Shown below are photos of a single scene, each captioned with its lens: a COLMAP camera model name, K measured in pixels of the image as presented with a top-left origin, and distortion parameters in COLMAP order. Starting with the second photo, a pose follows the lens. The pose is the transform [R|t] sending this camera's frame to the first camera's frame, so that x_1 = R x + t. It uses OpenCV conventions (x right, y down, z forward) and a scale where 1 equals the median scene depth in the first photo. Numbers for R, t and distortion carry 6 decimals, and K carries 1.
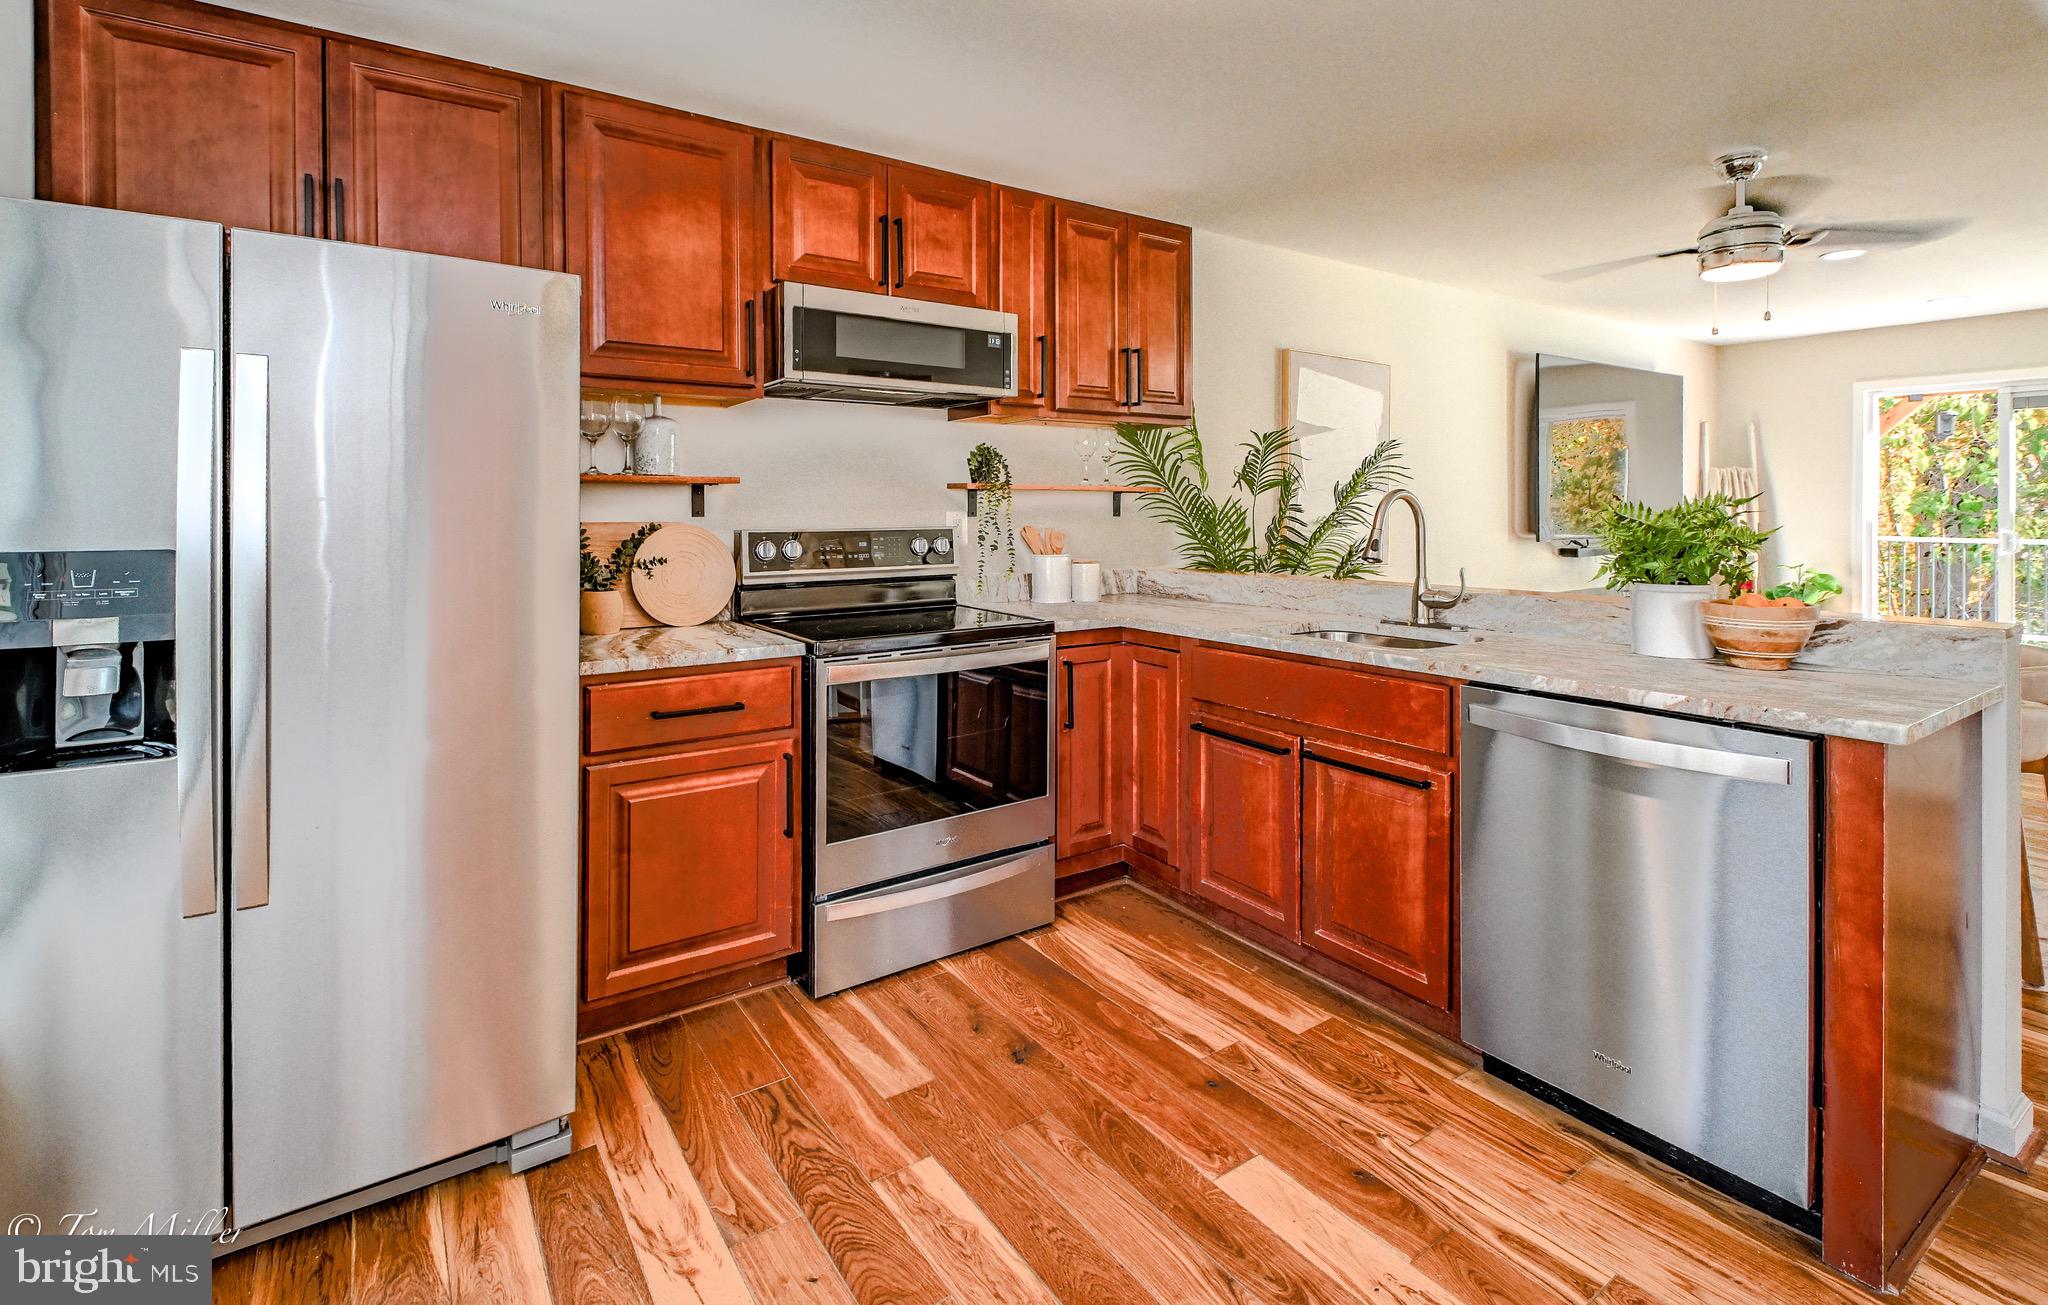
lens RADIAL K [[947.0, 0, 1026.0], [0, 947.0, 508.5], [0, 0, 1]] dist [-0.001258, -0.002652]
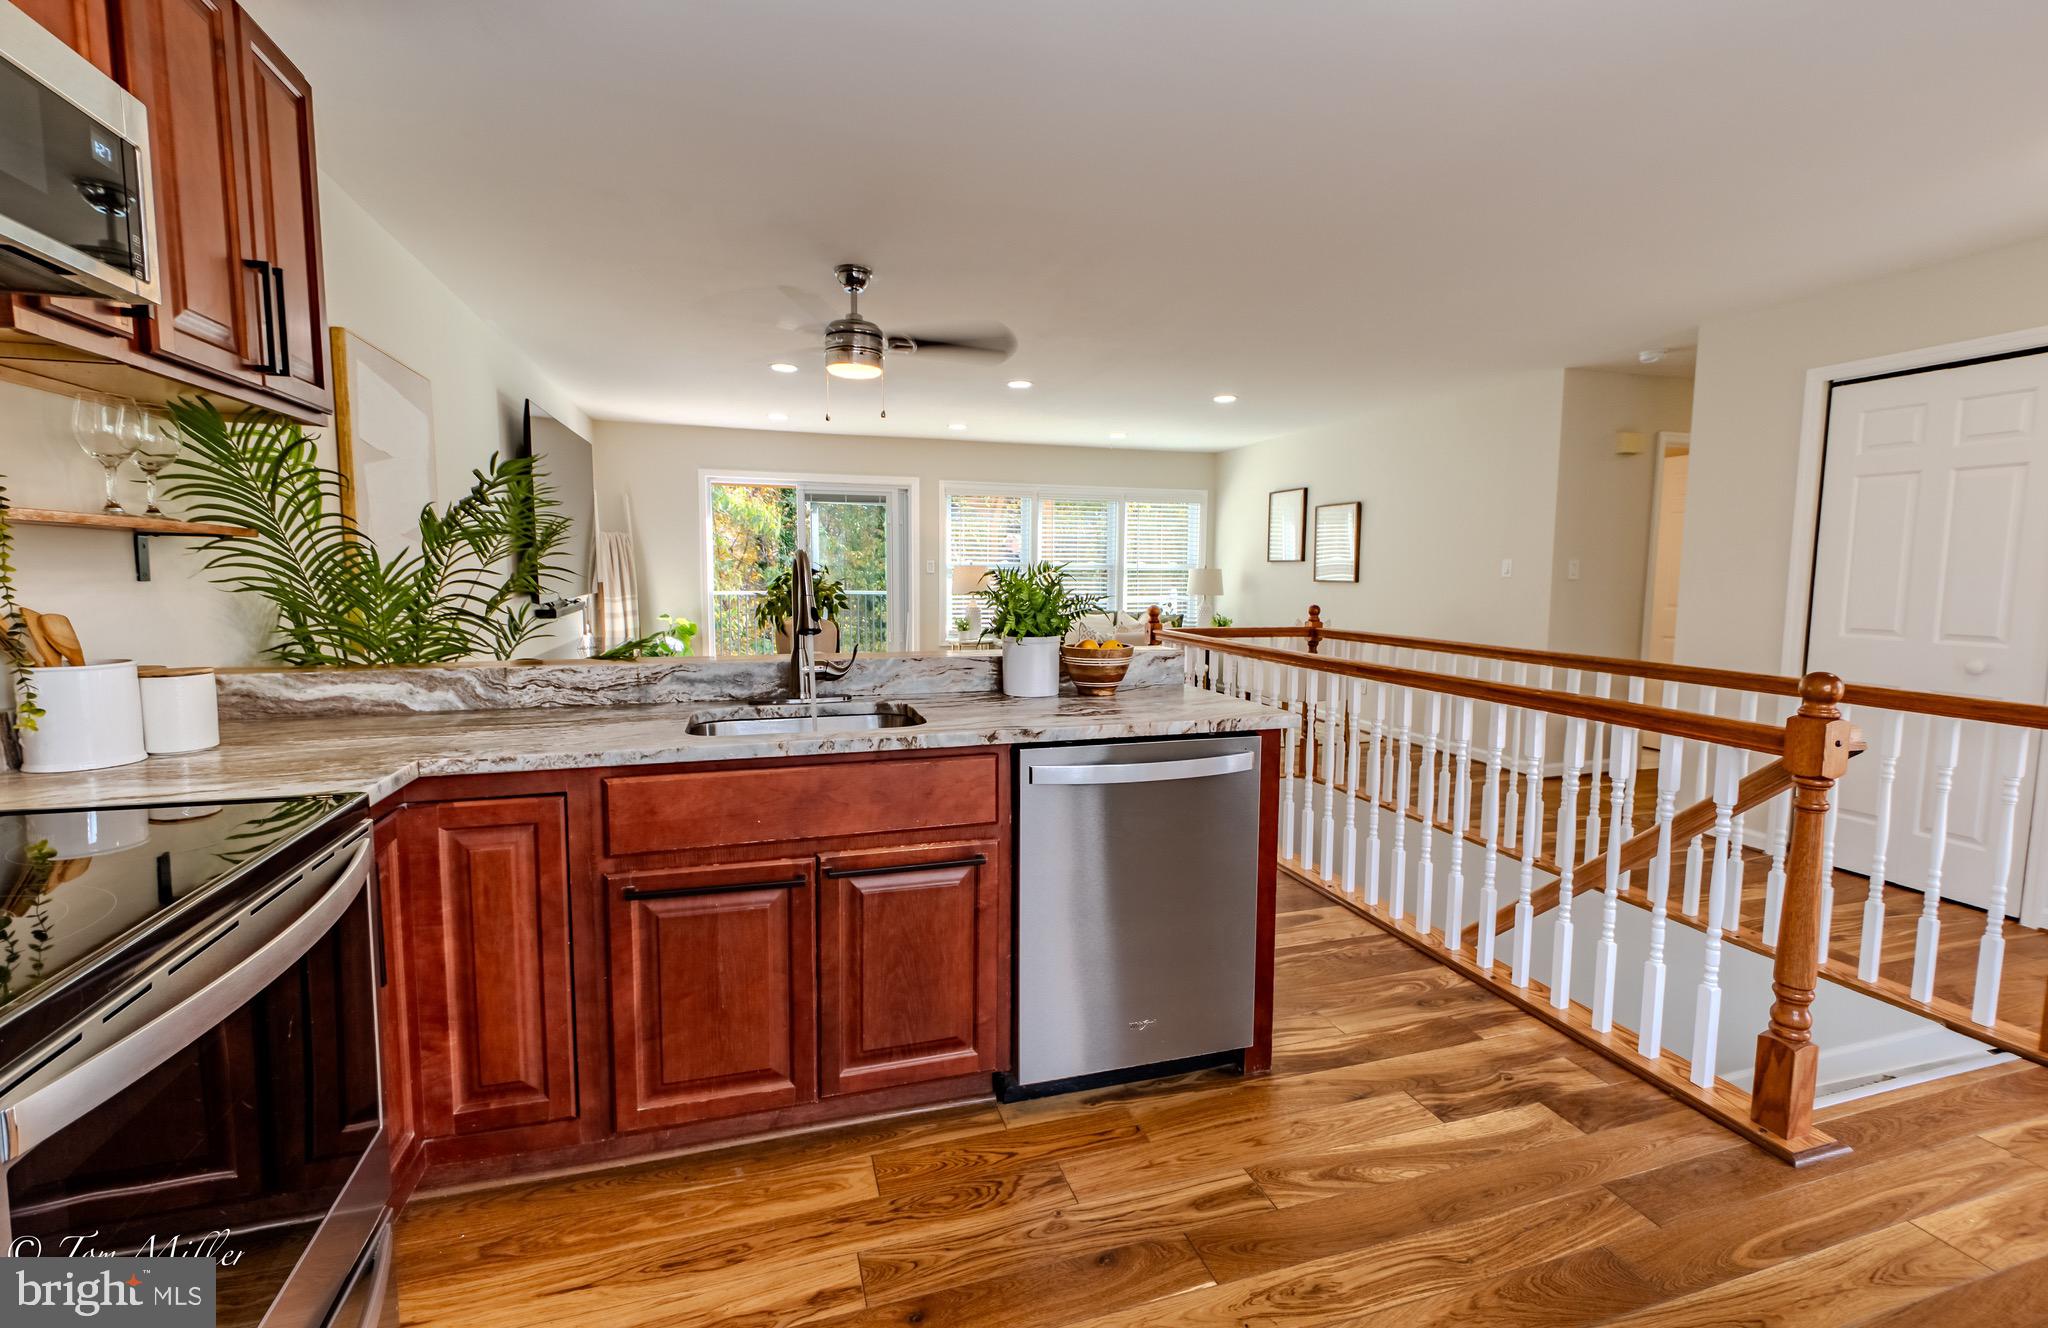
lens RADIAL K [[883.9, 0, 1023.7], [0, 883.9, 657.0], [0, 0, 1]] dist [0.004378, 0.000228]
pose [[0.293368, -0.088766, 0.951870, -0.374634], [-0.007152, 0.995448, 0.095035, -0.000247], [-0.955973, -0.034688, 0.291398, 0.644910]]
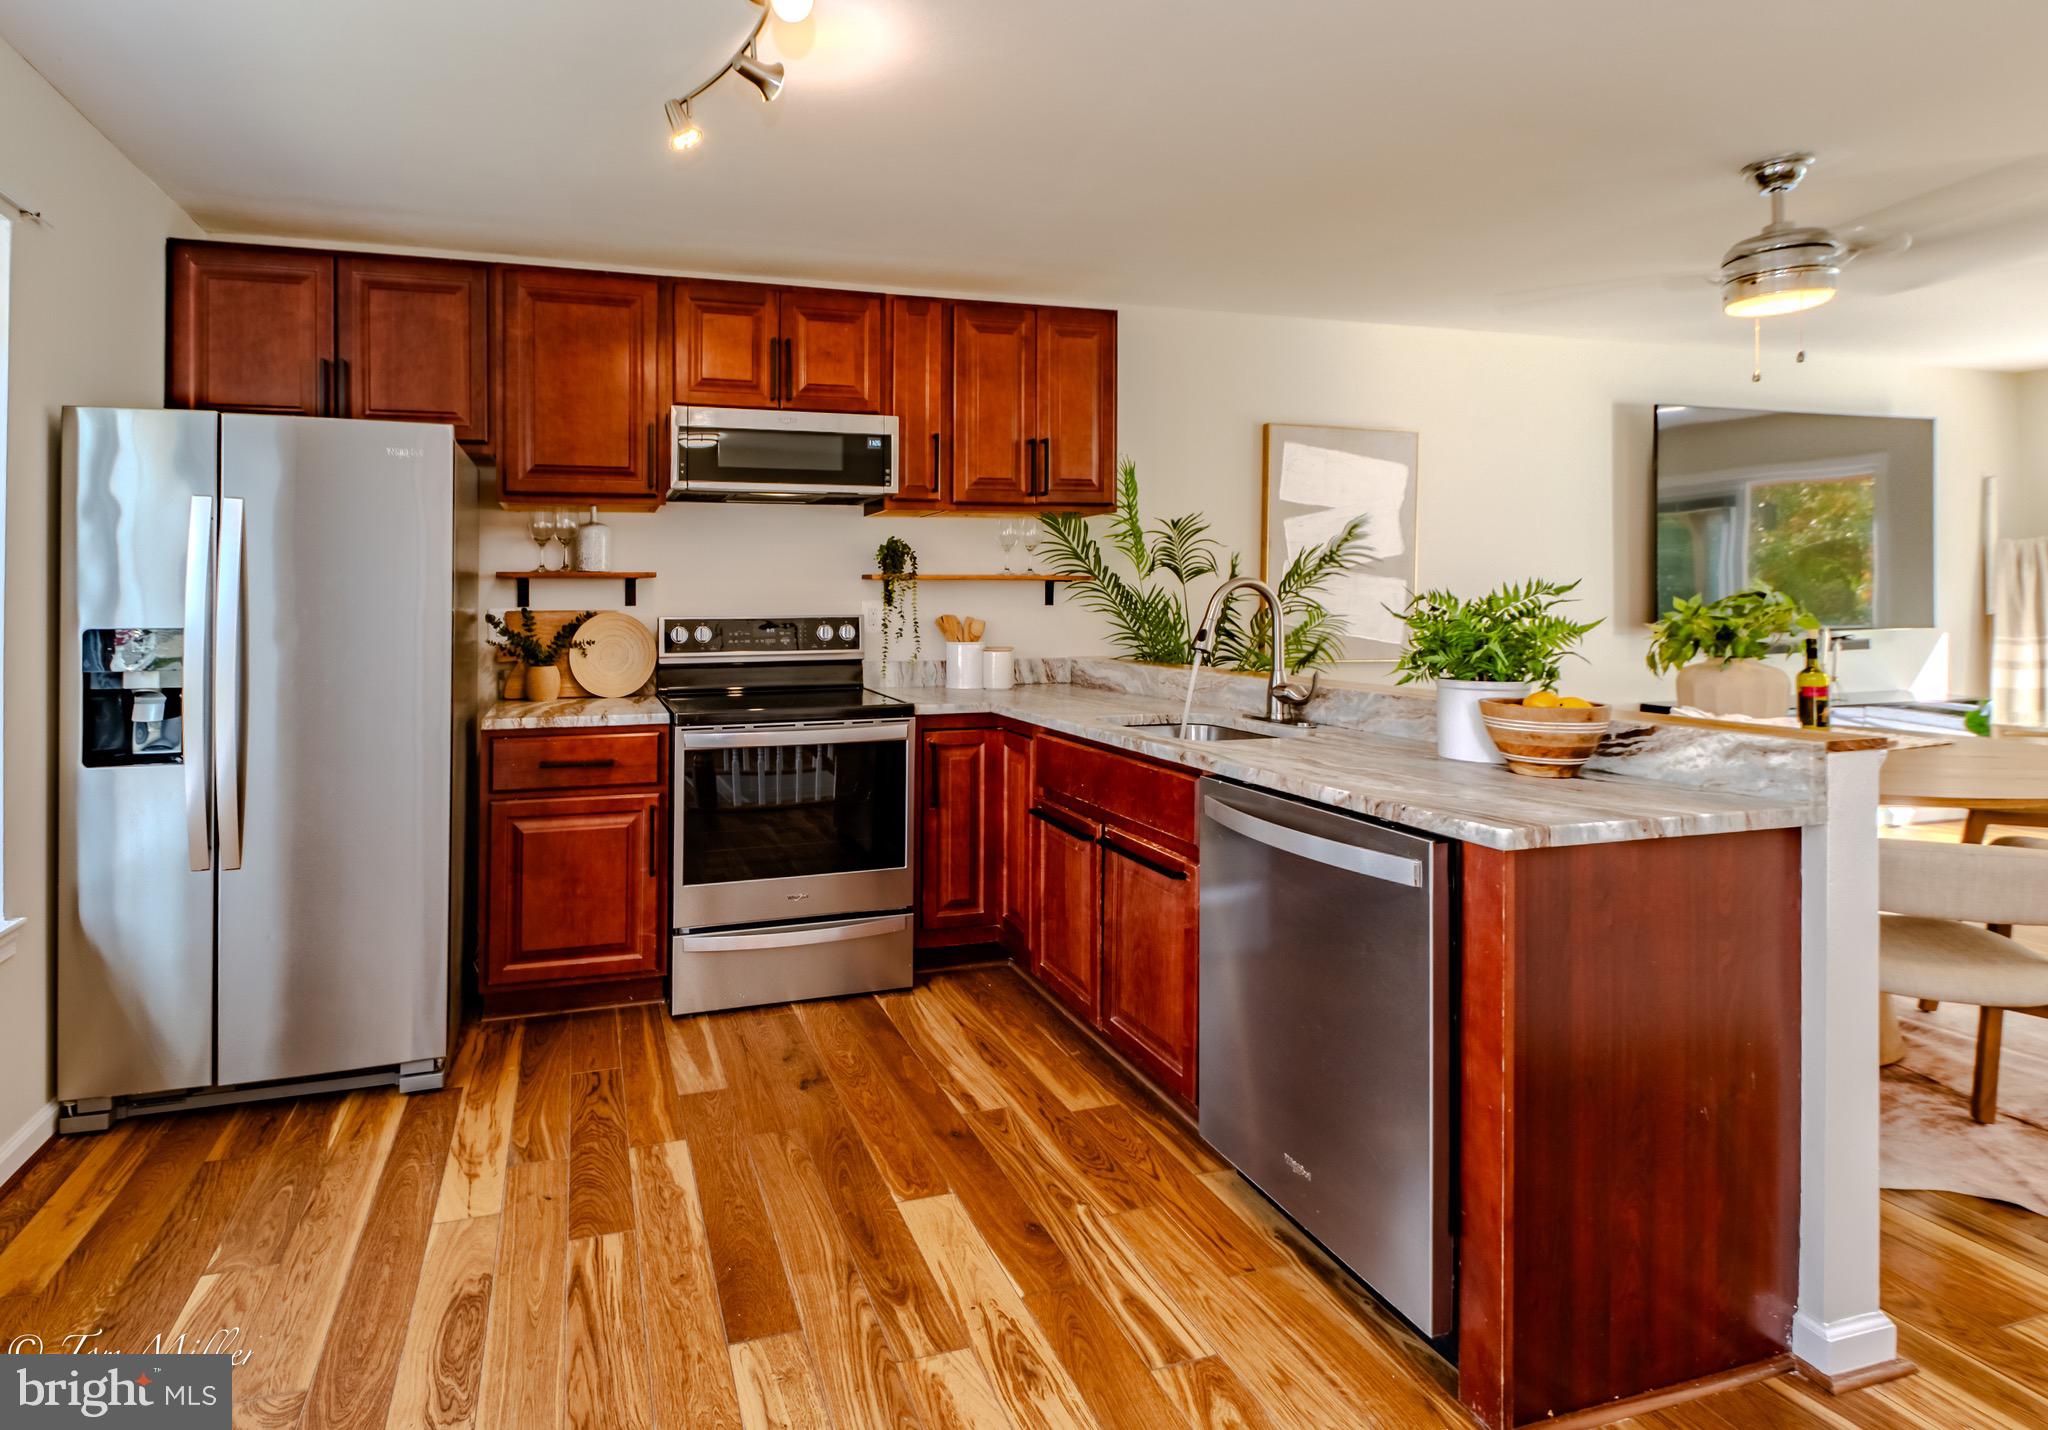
lens RADIAL K [[1001.2, 0, 853.4], [0, 1001.2, 584.9], [0, 0, 1]] dist [0.001665, -0.001361]
pose [[0.941164, -0.006975, -0.337878, 0.423765], [0.003004, 0.999920, -0.012276, -0.001641], [0.337936, 0.010539, 0.941110, -0.103362]]
